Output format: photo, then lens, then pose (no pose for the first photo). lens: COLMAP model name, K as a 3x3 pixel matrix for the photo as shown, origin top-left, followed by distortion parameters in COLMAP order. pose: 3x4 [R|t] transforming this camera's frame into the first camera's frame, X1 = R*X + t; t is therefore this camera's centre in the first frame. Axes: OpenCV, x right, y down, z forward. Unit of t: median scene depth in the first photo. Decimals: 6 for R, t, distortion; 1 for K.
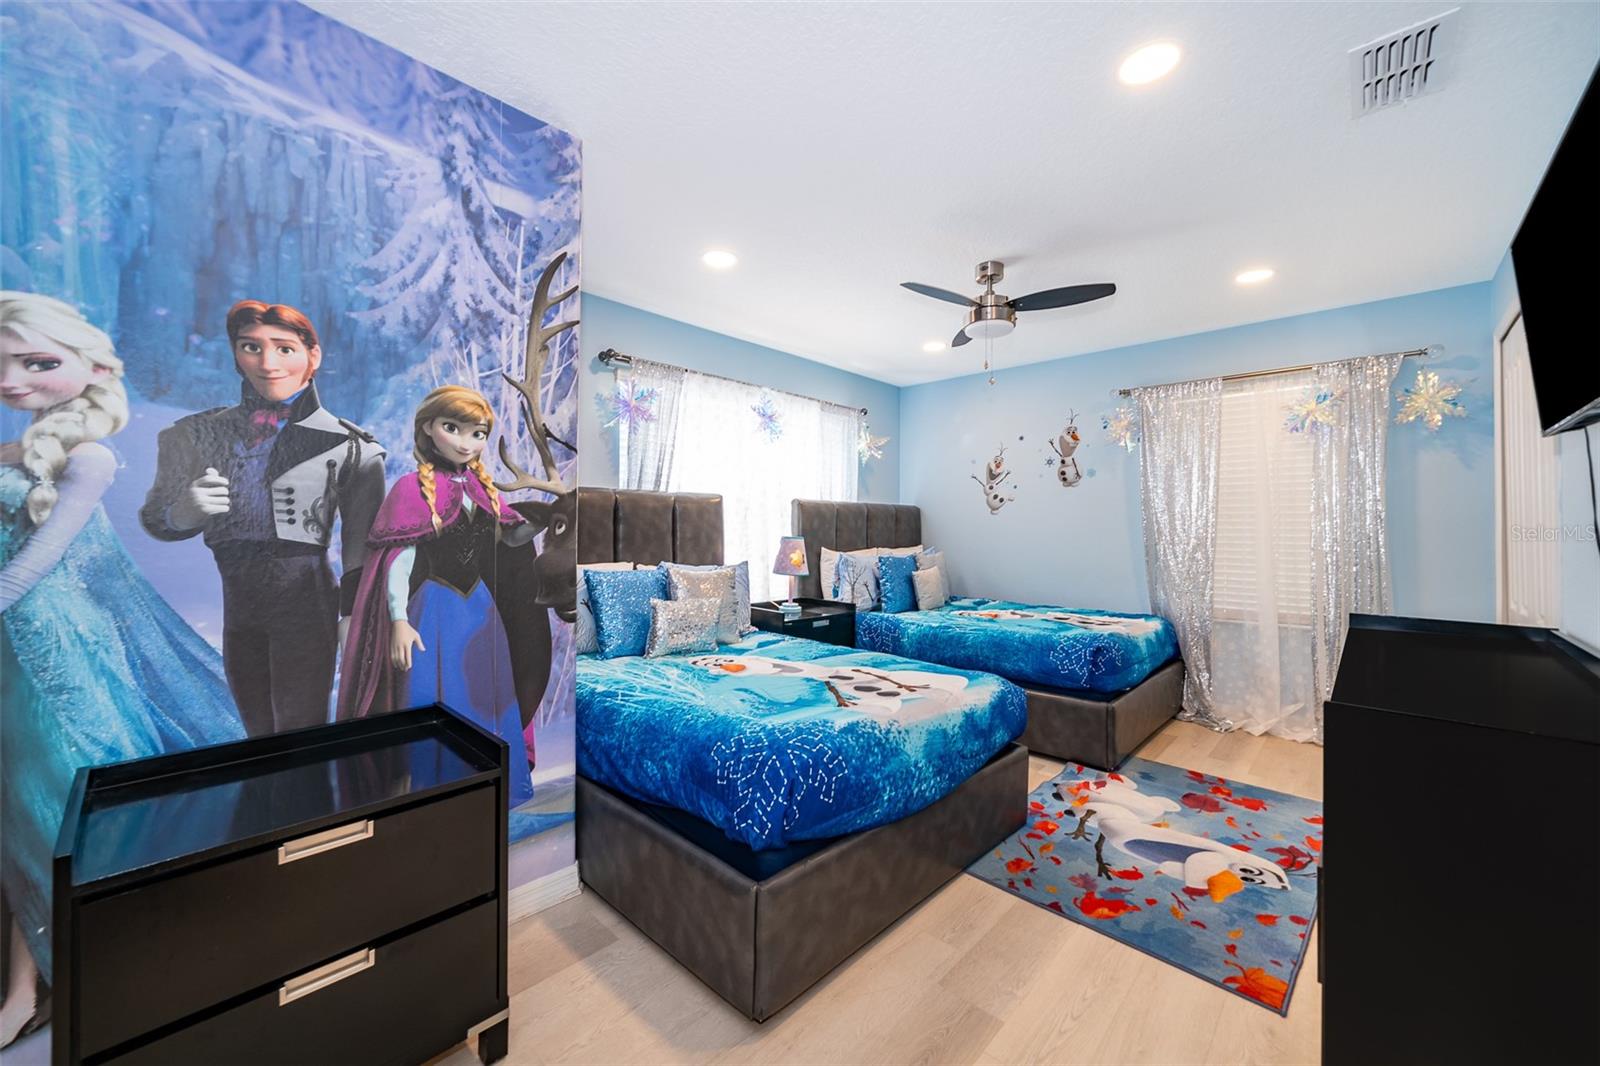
lens RADIAL K [[607.2, 0, 802.6], [0, 607.2, 532.4], [0, 0, 1]] dist [0.000873, -0.000245]
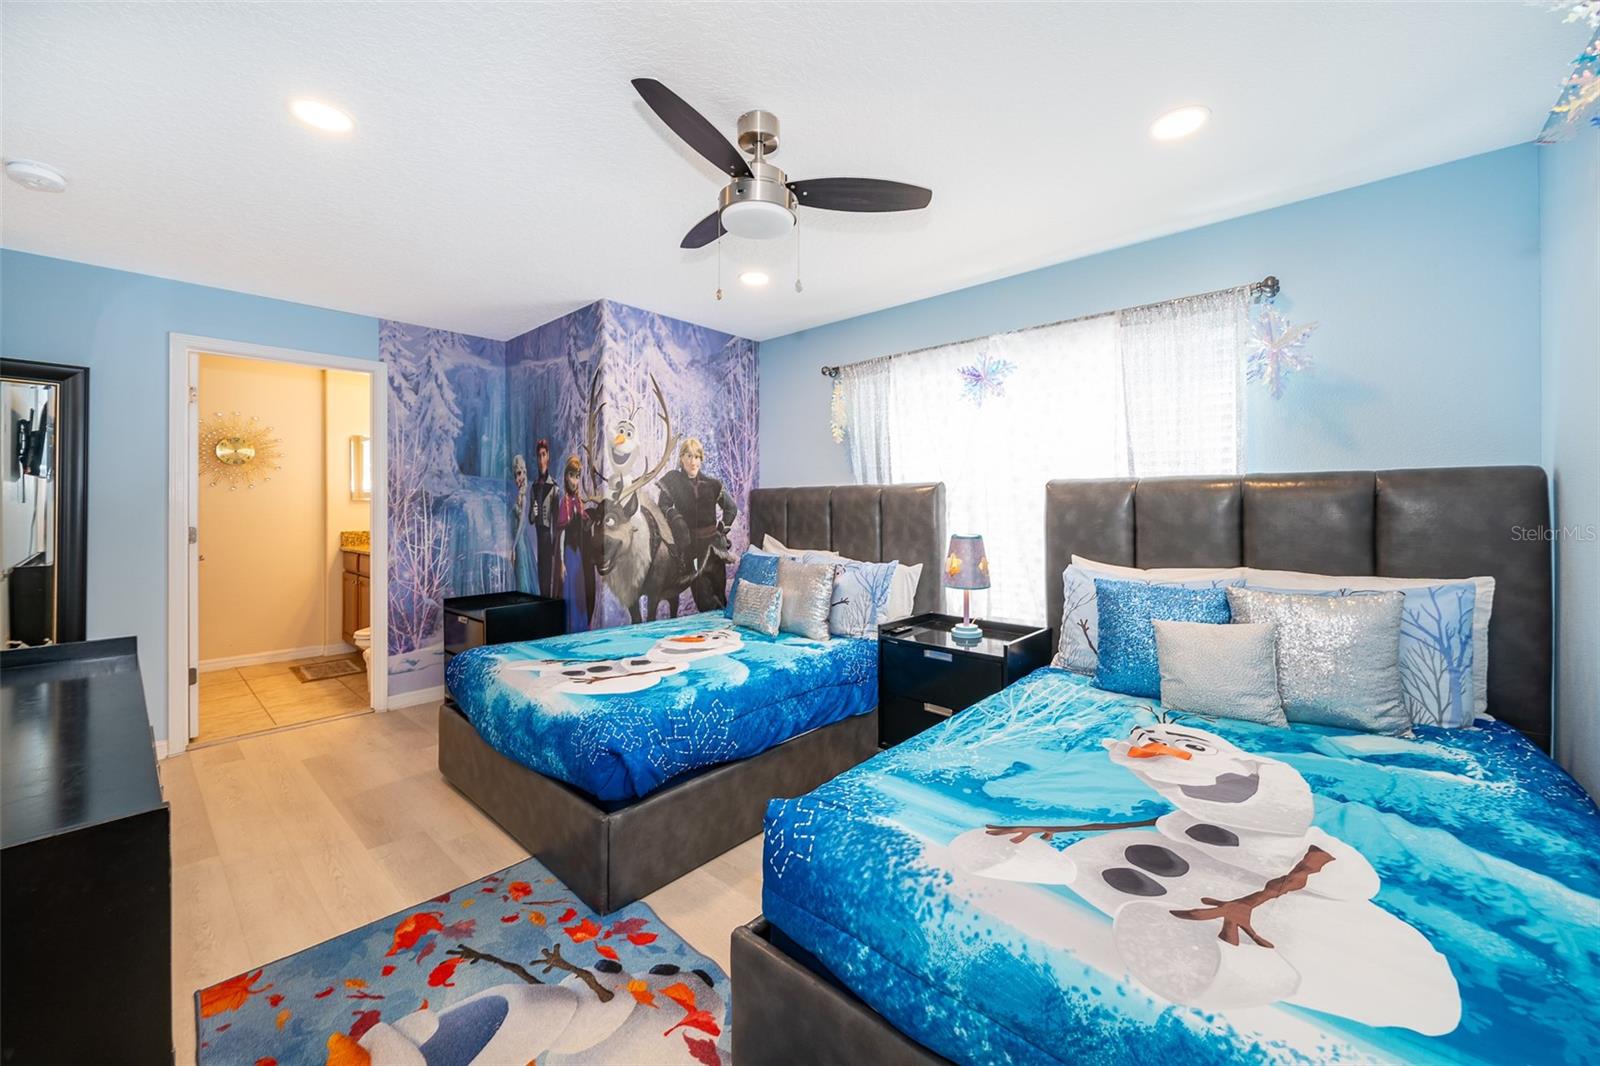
lens RADIAL K [[607.2, 0, 792.8], [0, 607.2, 516.5], [0, 0, 1]] dist [0.000873, -0.000245]
pose [[0.029592, 0.009079, -0.999521, 1.442647], [-0.004684, 0.999949, 0.008944, -0.043010], [0.999551, 0.004417, 0.029633, 1.543144]]
